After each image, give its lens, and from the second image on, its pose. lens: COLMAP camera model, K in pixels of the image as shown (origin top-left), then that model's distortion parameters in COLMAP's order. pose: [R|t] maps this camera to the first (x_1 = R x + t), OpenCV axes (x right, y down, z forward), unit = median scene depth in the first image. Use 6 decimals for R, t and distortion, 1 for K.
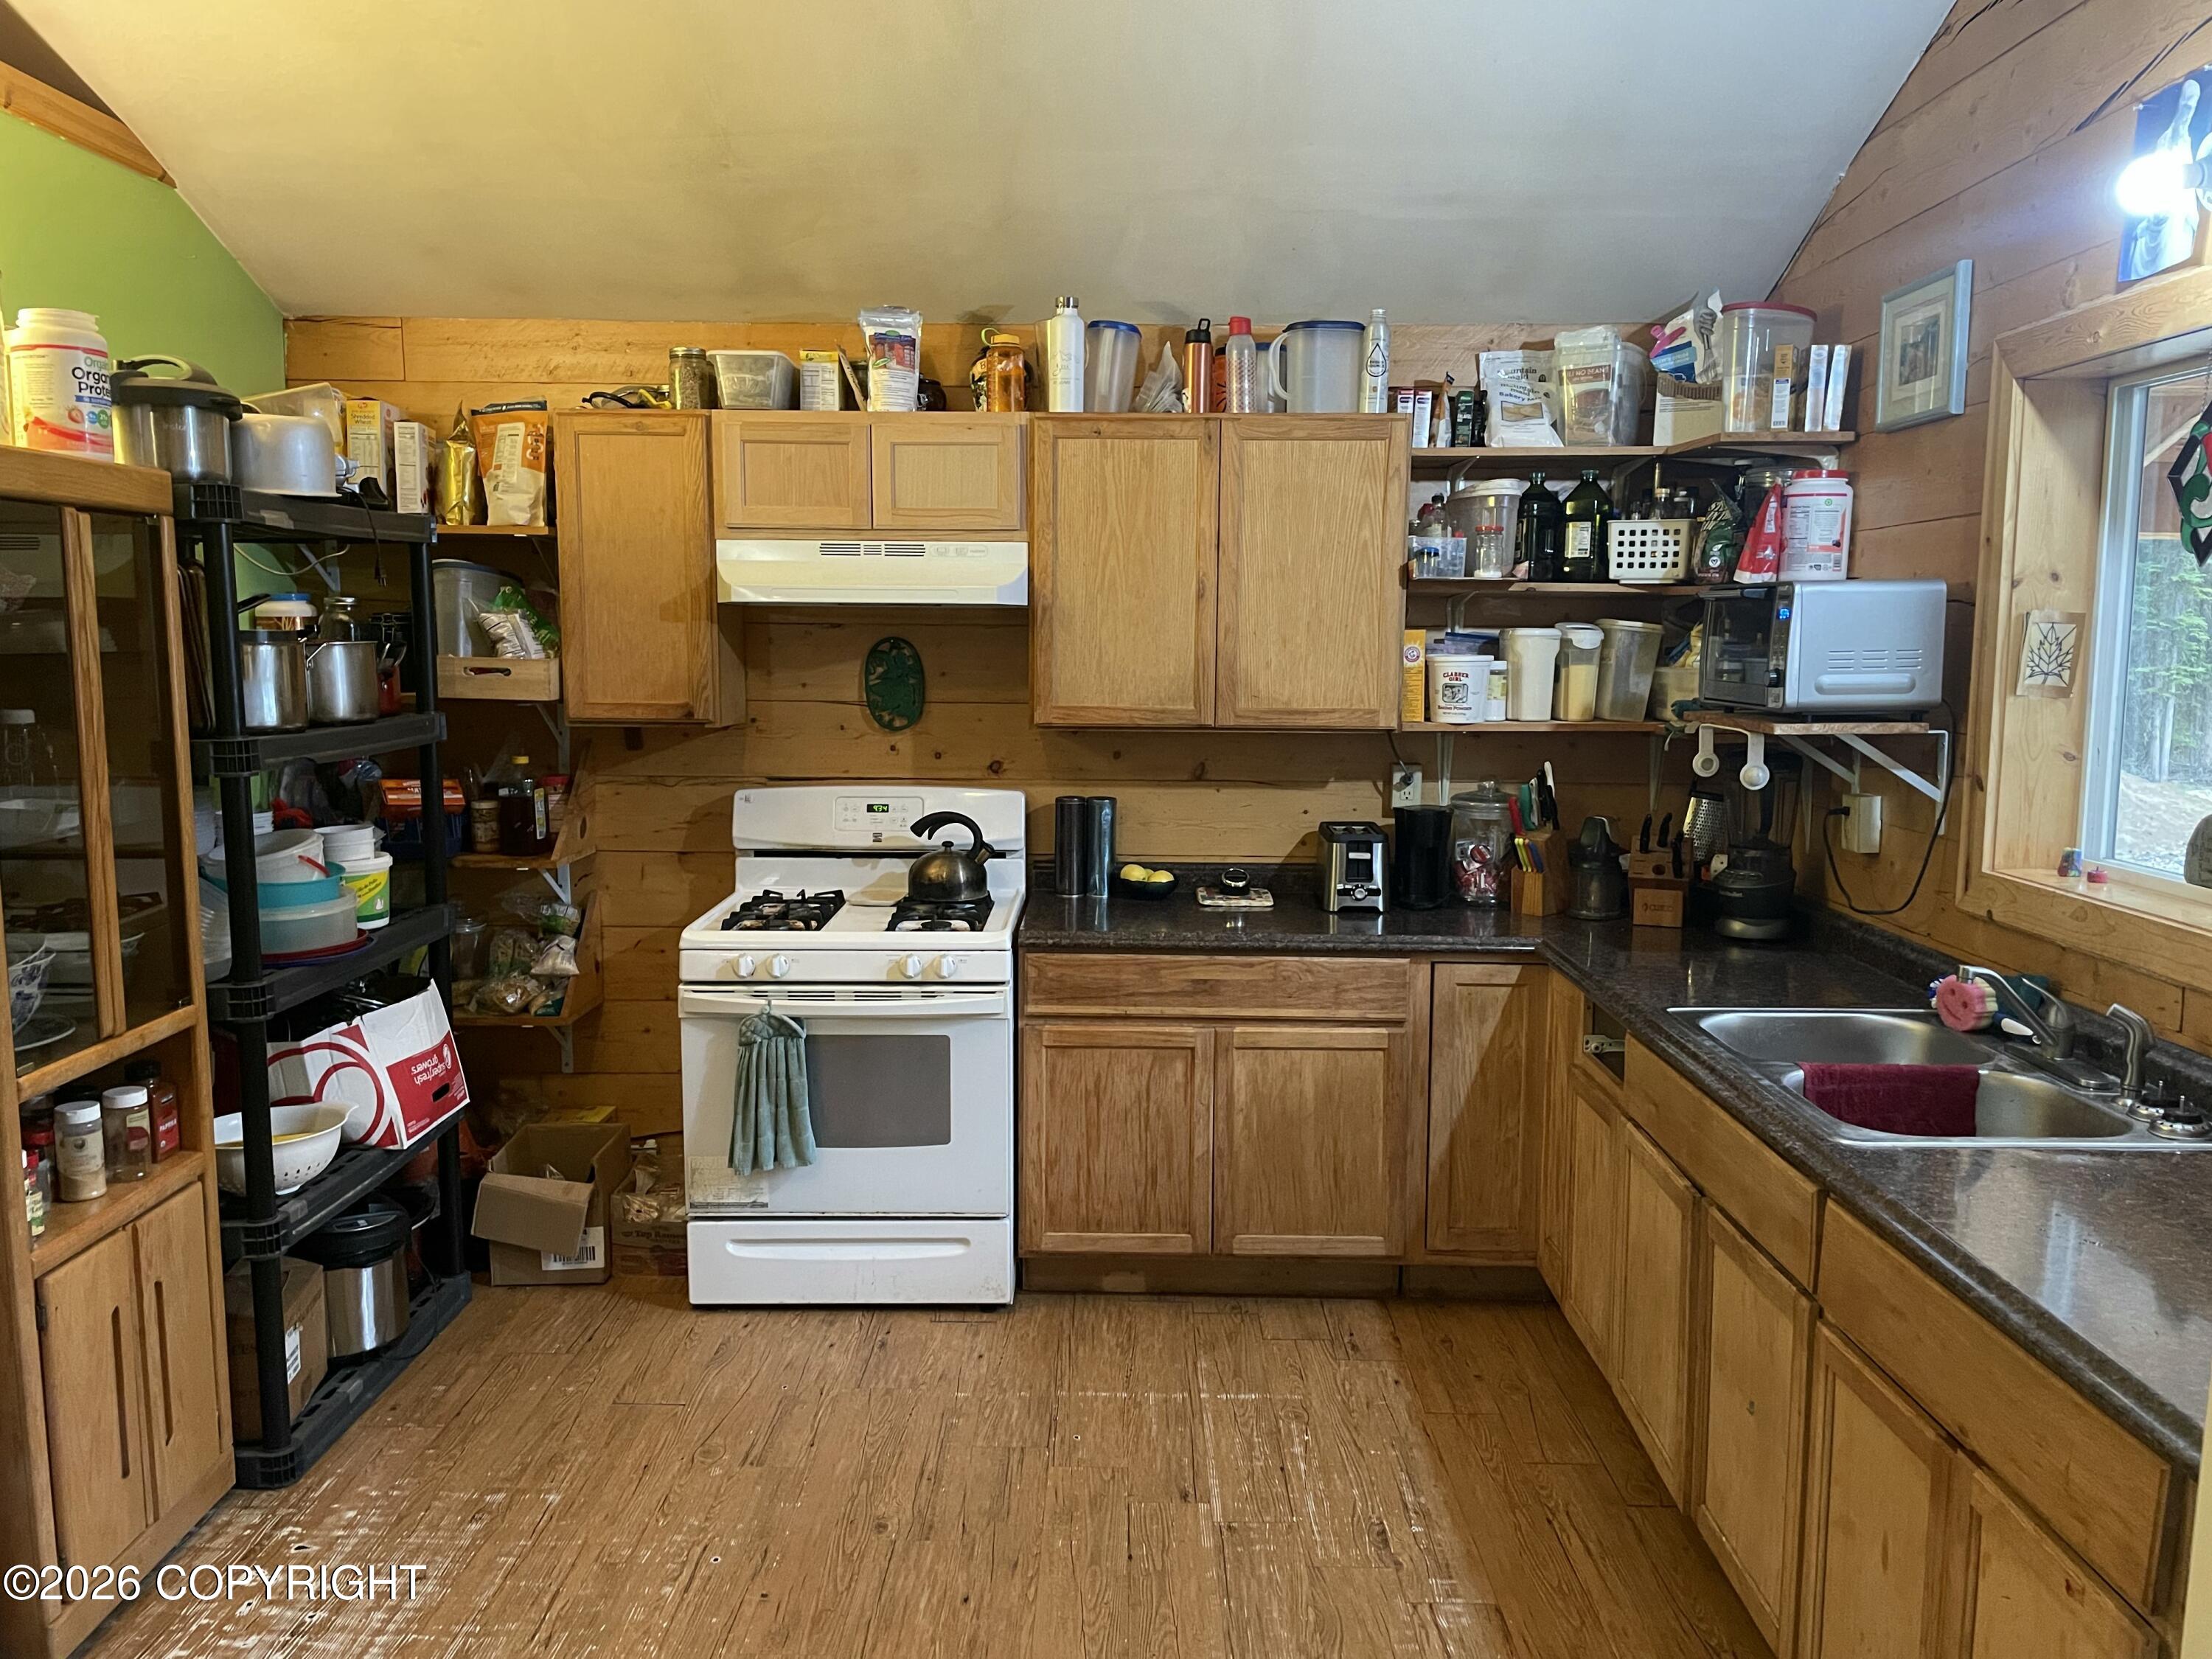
lens RADIAL K [[1670.3, 0, 1090.1], [0, 1670.3, 830.6], [0, 0, 1]] dist [0.100685, -0.133705]
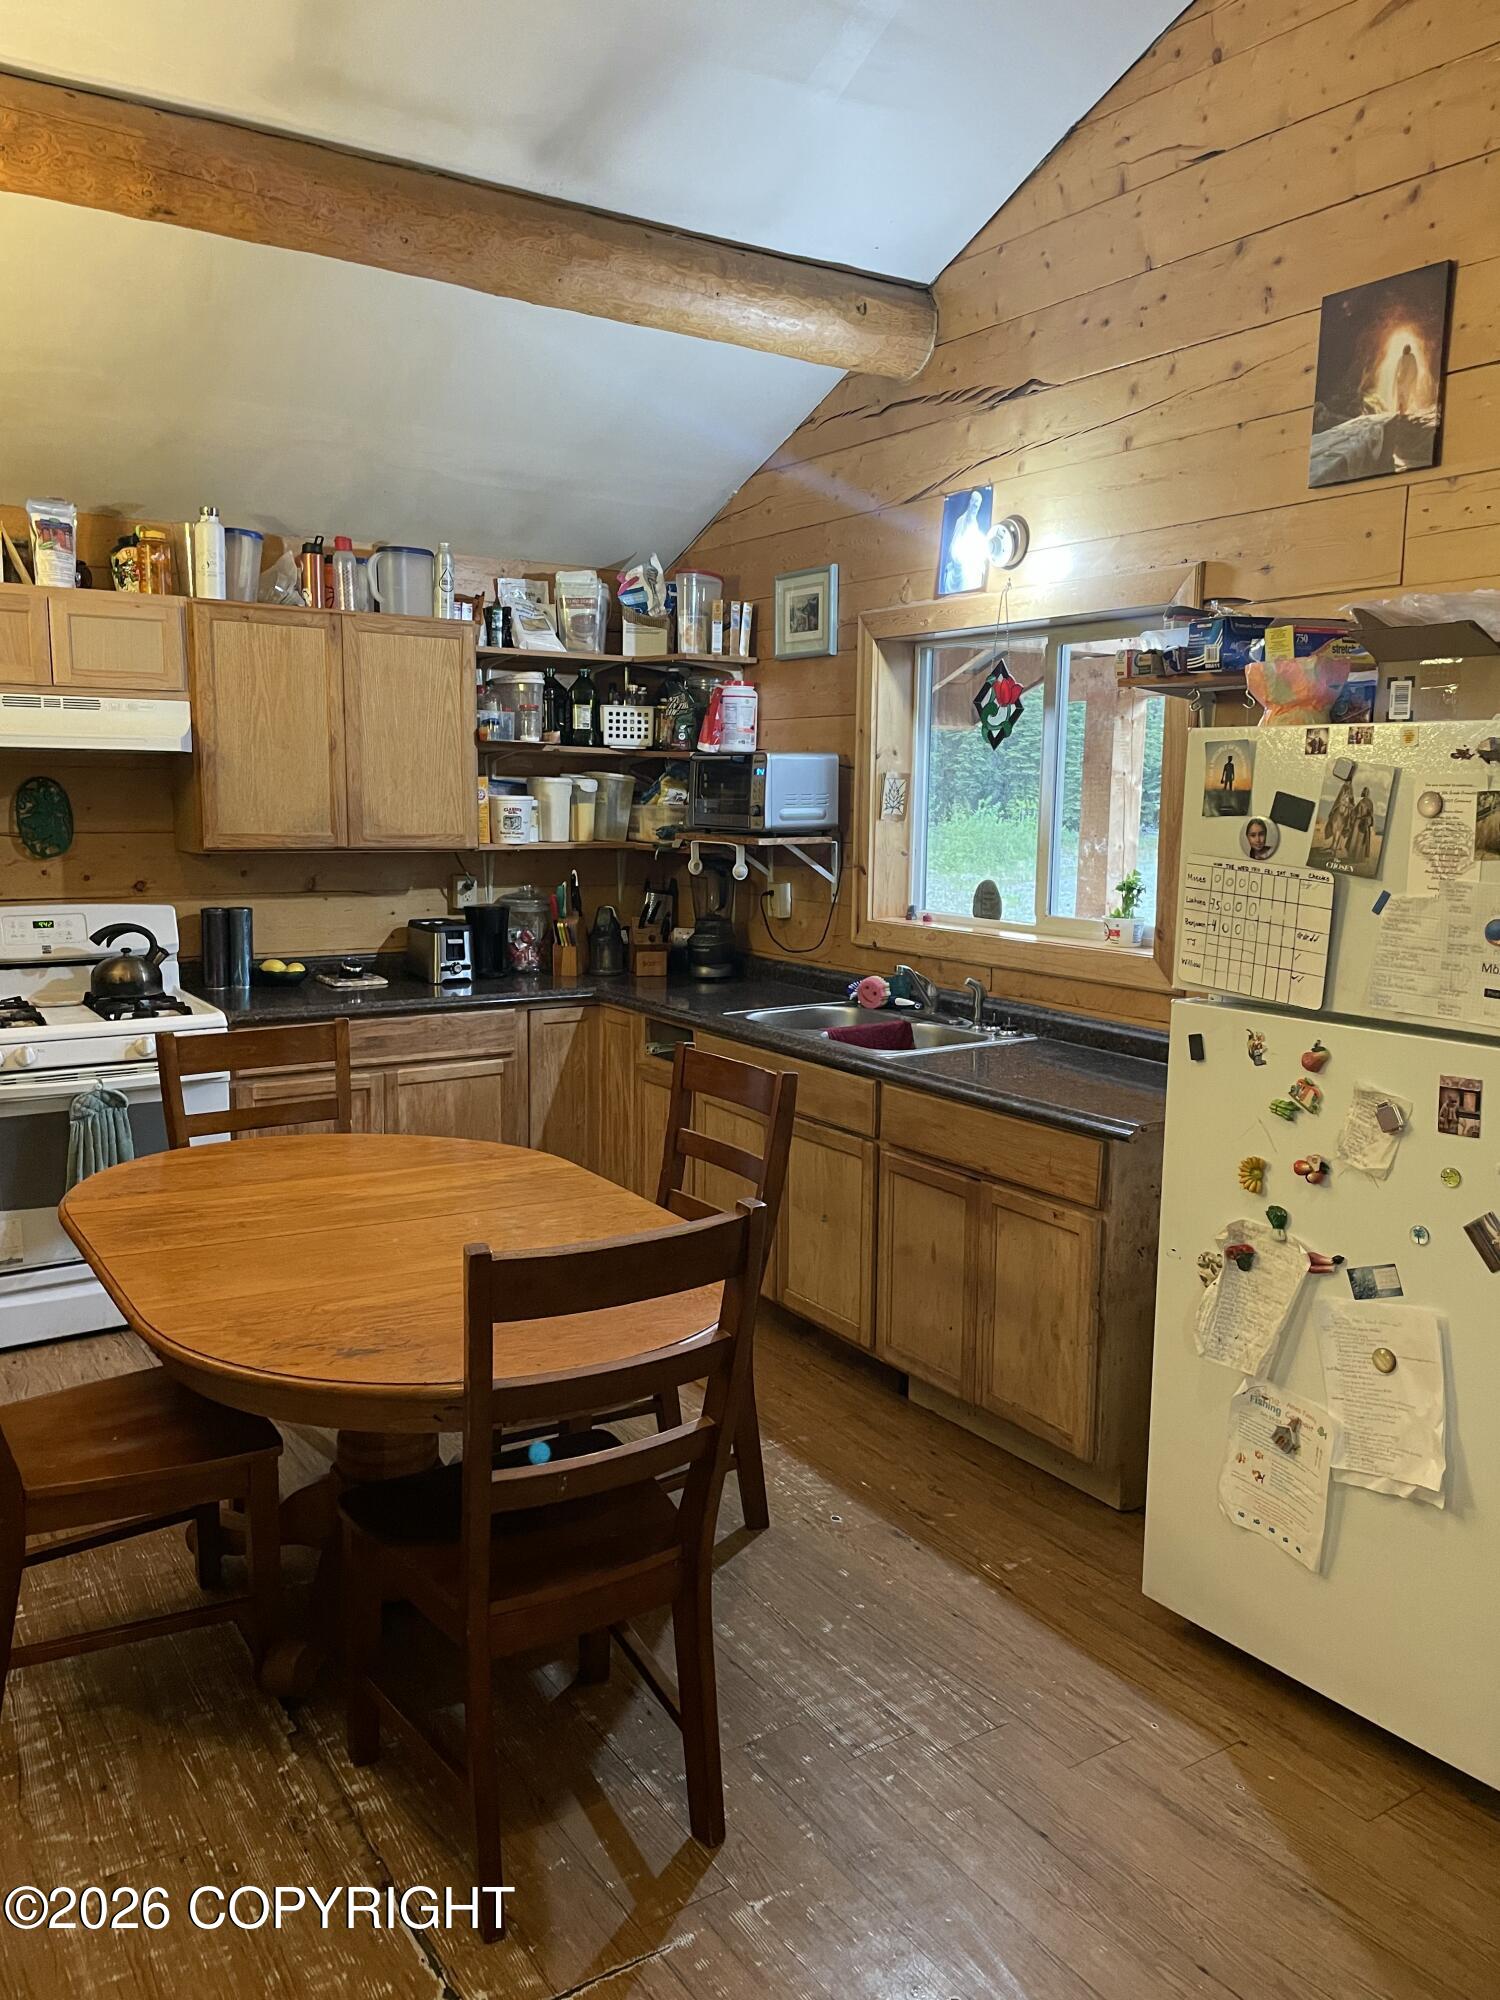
lens RADIAL K [[1509.4, 0, 757.9], [0, 1509.4, 997.7], [0, 0, 1]] dist [0.095635, -0.125736]
pose [[0.822513, -0.074542, 0.563840, -0.347760], [0.059389, 0.997211, 0.045200, 0.020142], [-0.565637, -0.003692, 0.824646, -0.172067]]
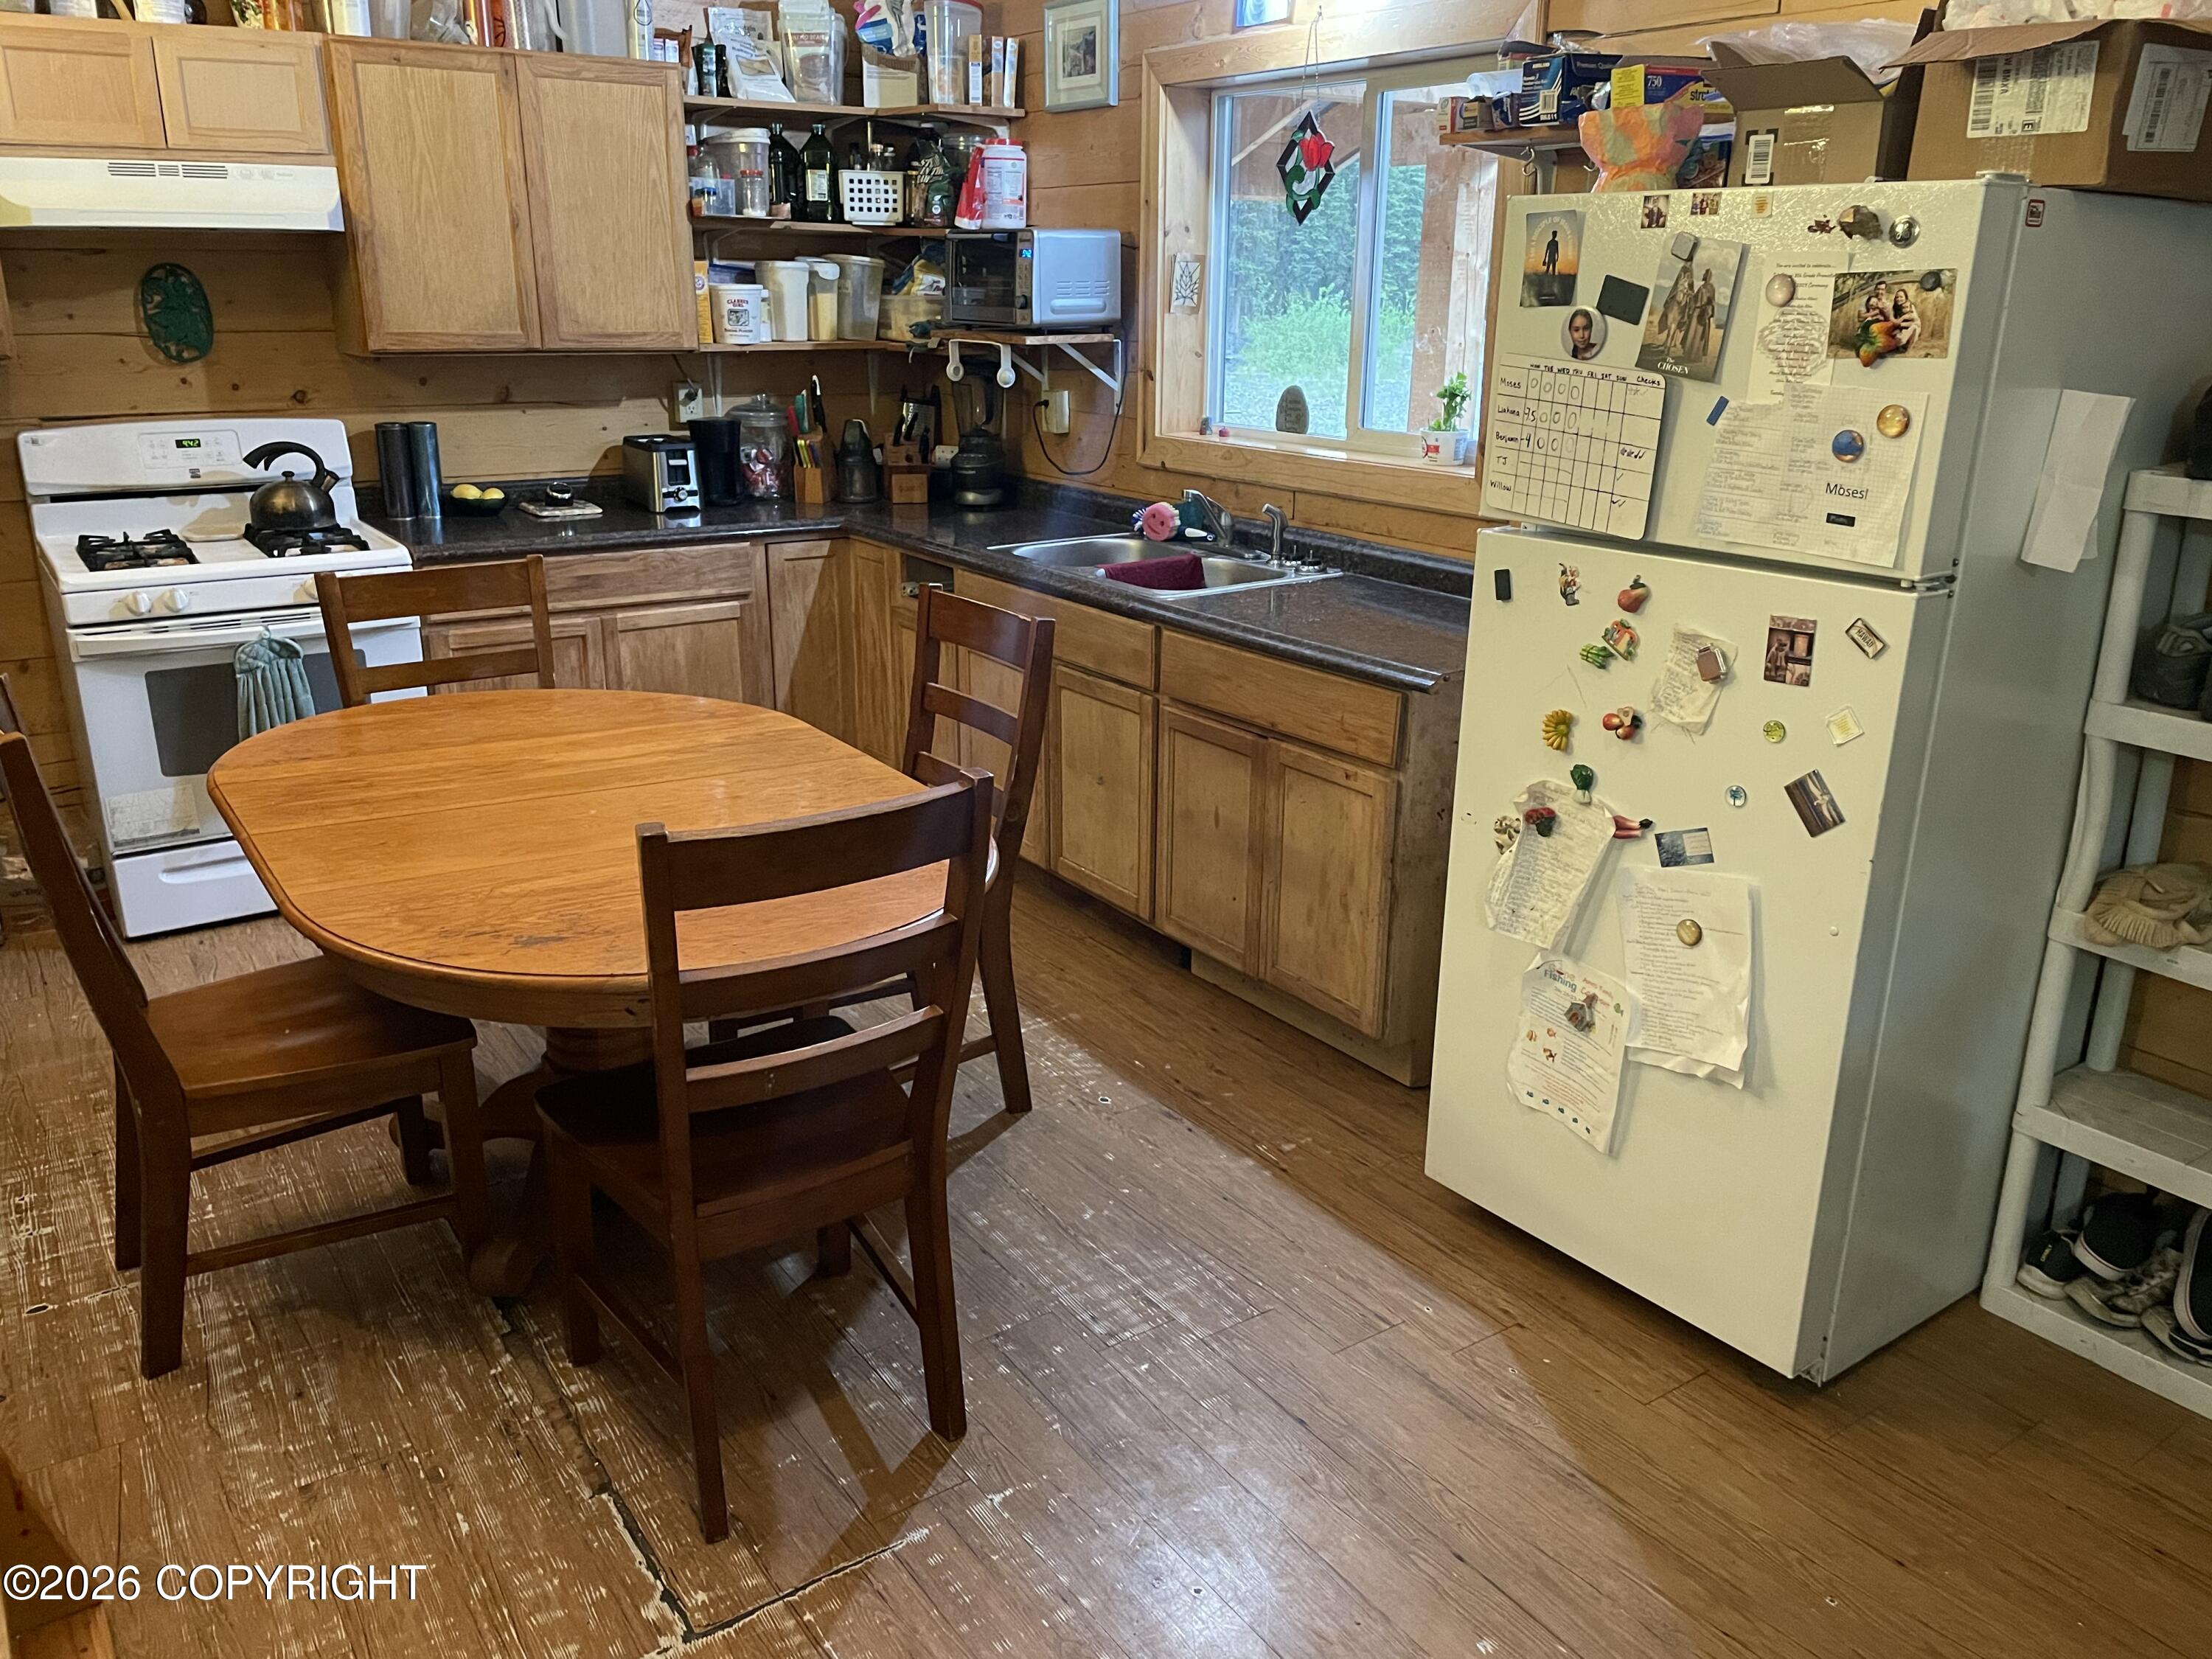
lens RADIAL K [[1672.8, 0, 1101.3], [0, 1672.8, 825.4], [0, 0, 1]] dist [0.089962, -0.118403]
pose [[0.811166, -0.181481, 0.555944, -0.312487], [0.065568, 0.972860, 0.221909, 0.020148], [-0.581128, -0.143553, 0.801051, -0.169379]]
